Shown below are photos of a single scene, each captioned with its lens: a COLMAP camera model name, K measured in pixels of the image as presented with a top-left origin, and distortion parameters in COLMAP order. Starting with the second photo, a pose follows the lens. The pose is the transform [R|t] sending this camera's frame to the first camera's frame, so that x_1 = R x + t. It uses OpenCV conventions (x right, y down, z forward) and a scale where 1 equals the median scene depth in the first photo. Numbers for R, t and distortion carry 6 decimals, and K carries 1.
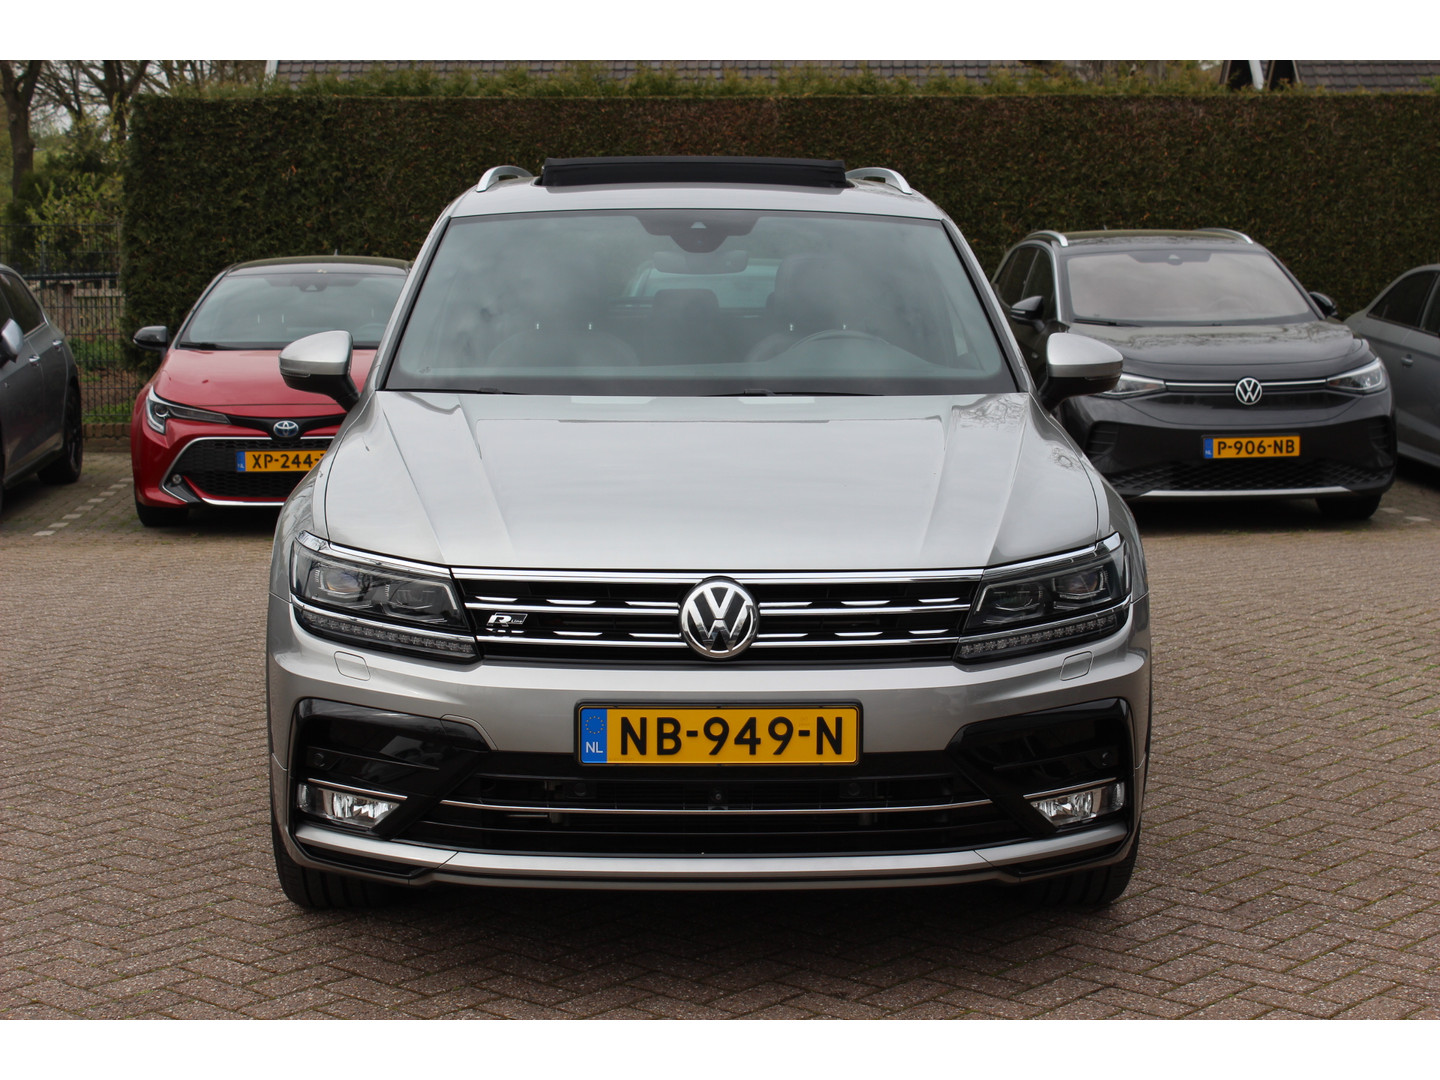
lens RADIAL K [[2629.2, 0, 720.0], [0, 2629.2, 540.0], [0, 0, 1]] dist [-0.037166, 0.153929]
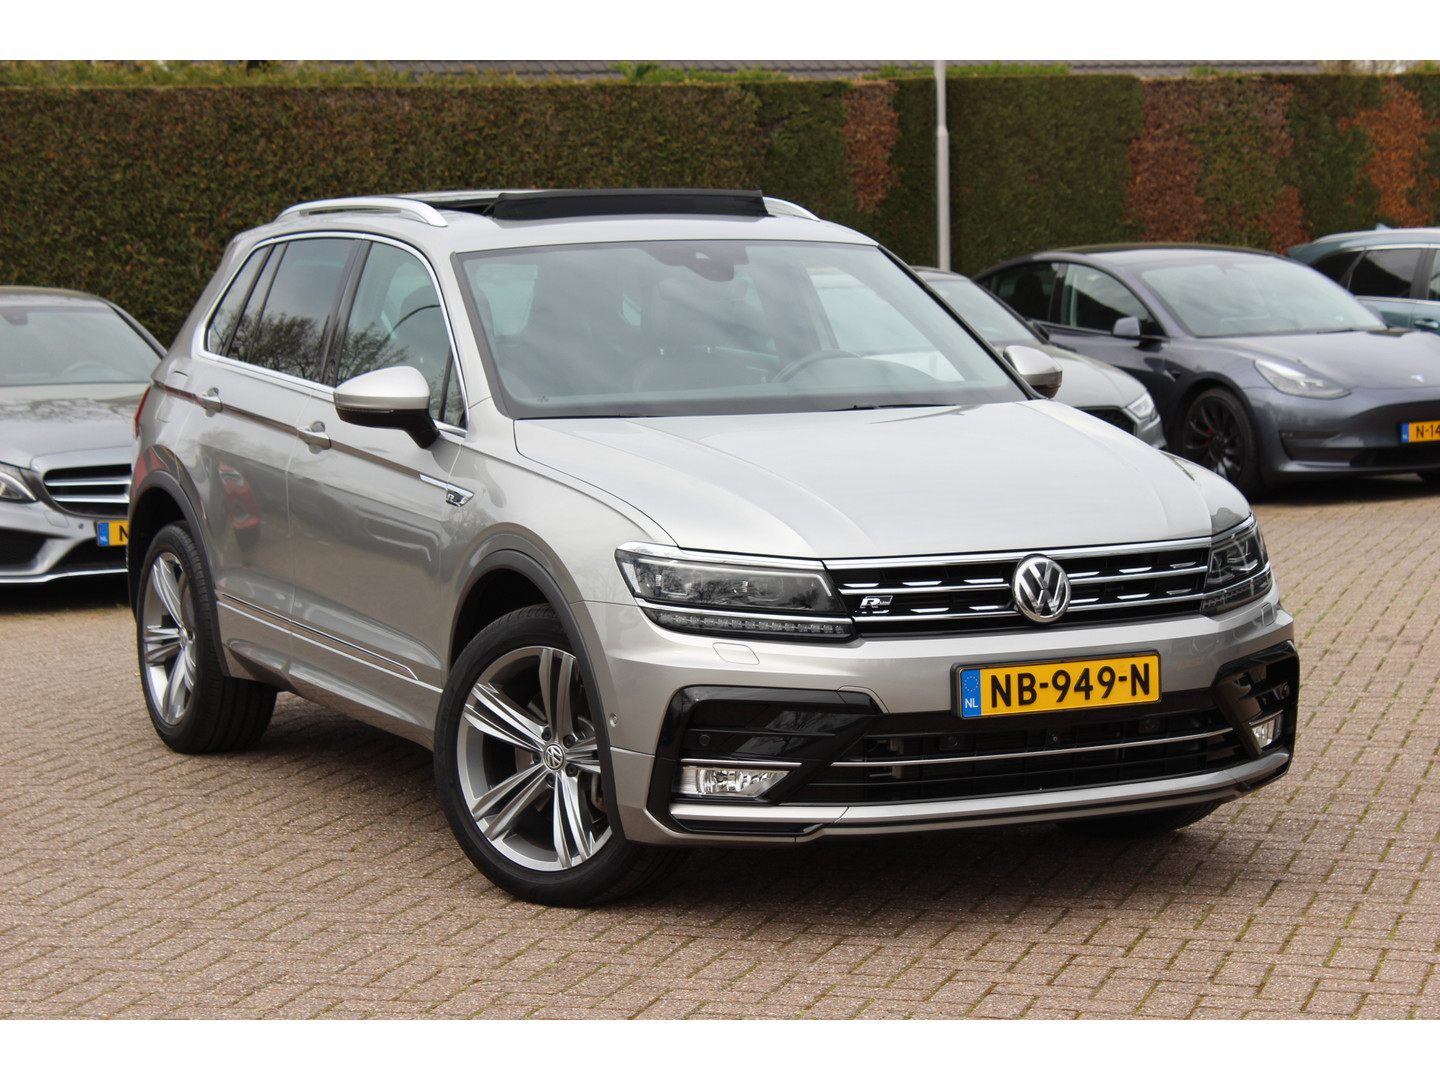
lens RADIAL K [[3631.1, 0, 720.0], [0, 3631.1, 540.0], [0, 0, 1]] dist [-0.045514, 0.676111]
pose [[0.907394, -0.054190, 0.416773, -0.228796], [0.067819, 0.997536, -0.017953, 0.007731], [-0.414773, 0.044556, 0.908833, -0.119757]]
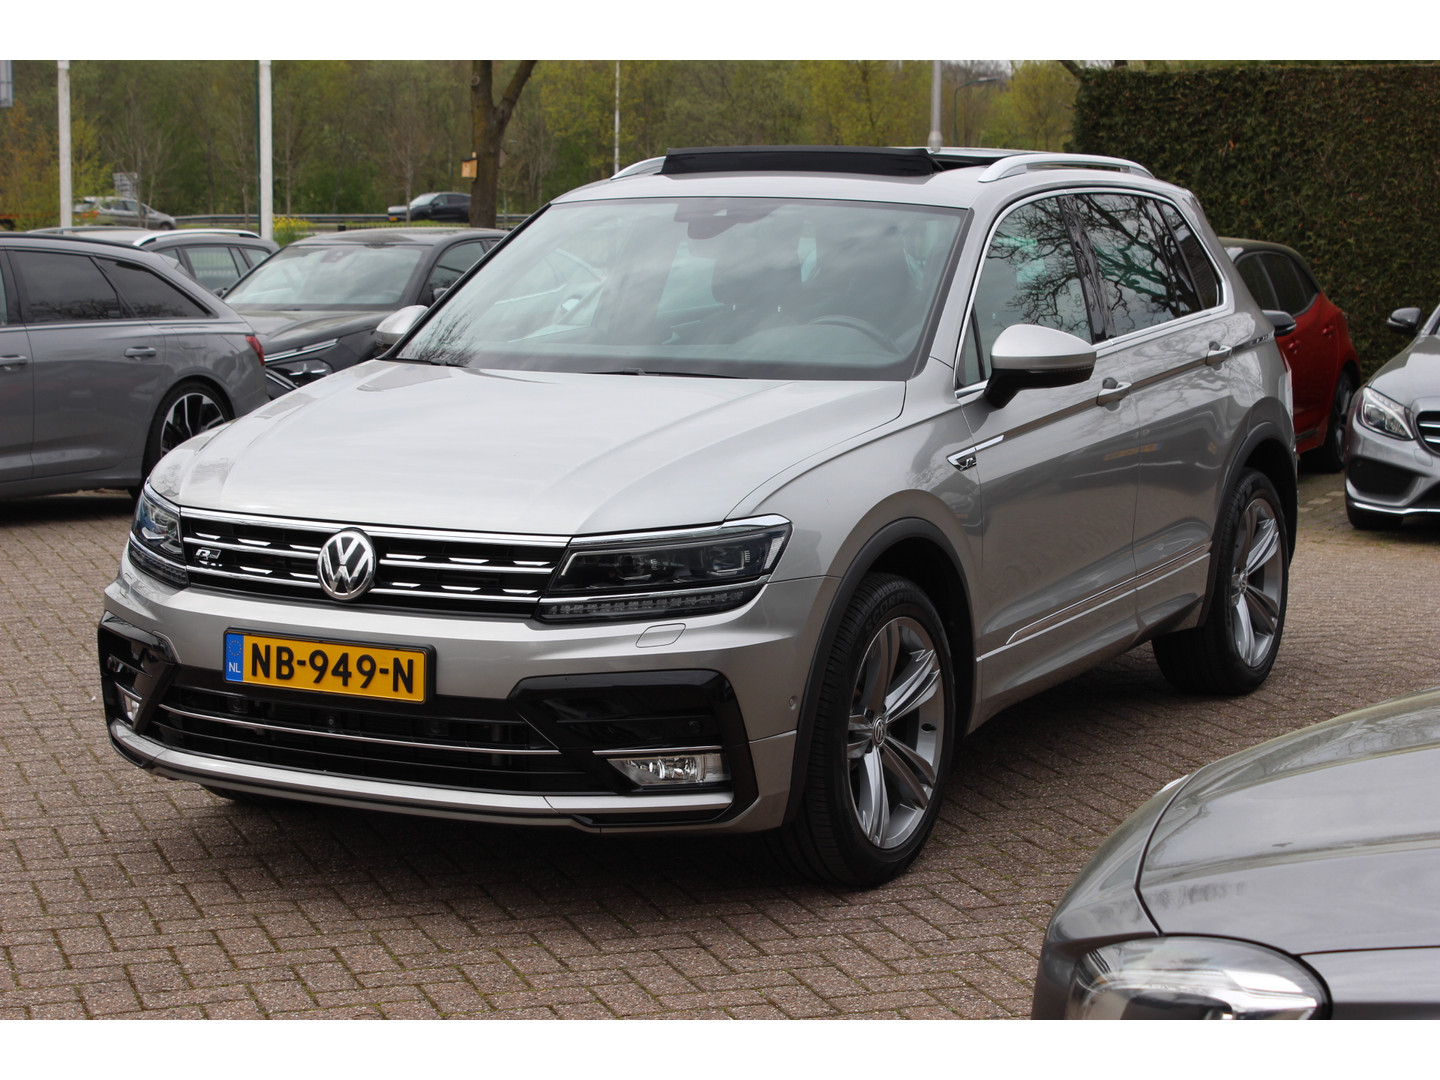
lens RADIAL K [[2885.7, 0, 720.0], [0, 2885.7, 540.0], [0, 0, 1]] dist [0.017848, -0.006234]
pose [[0.861593, 0.063208, -0.503650, 0.214512], [-0.063688, 0.997837, 0.016277, -0.003103], [0.503589, 0.018053, 0.863755, 0.003362]]
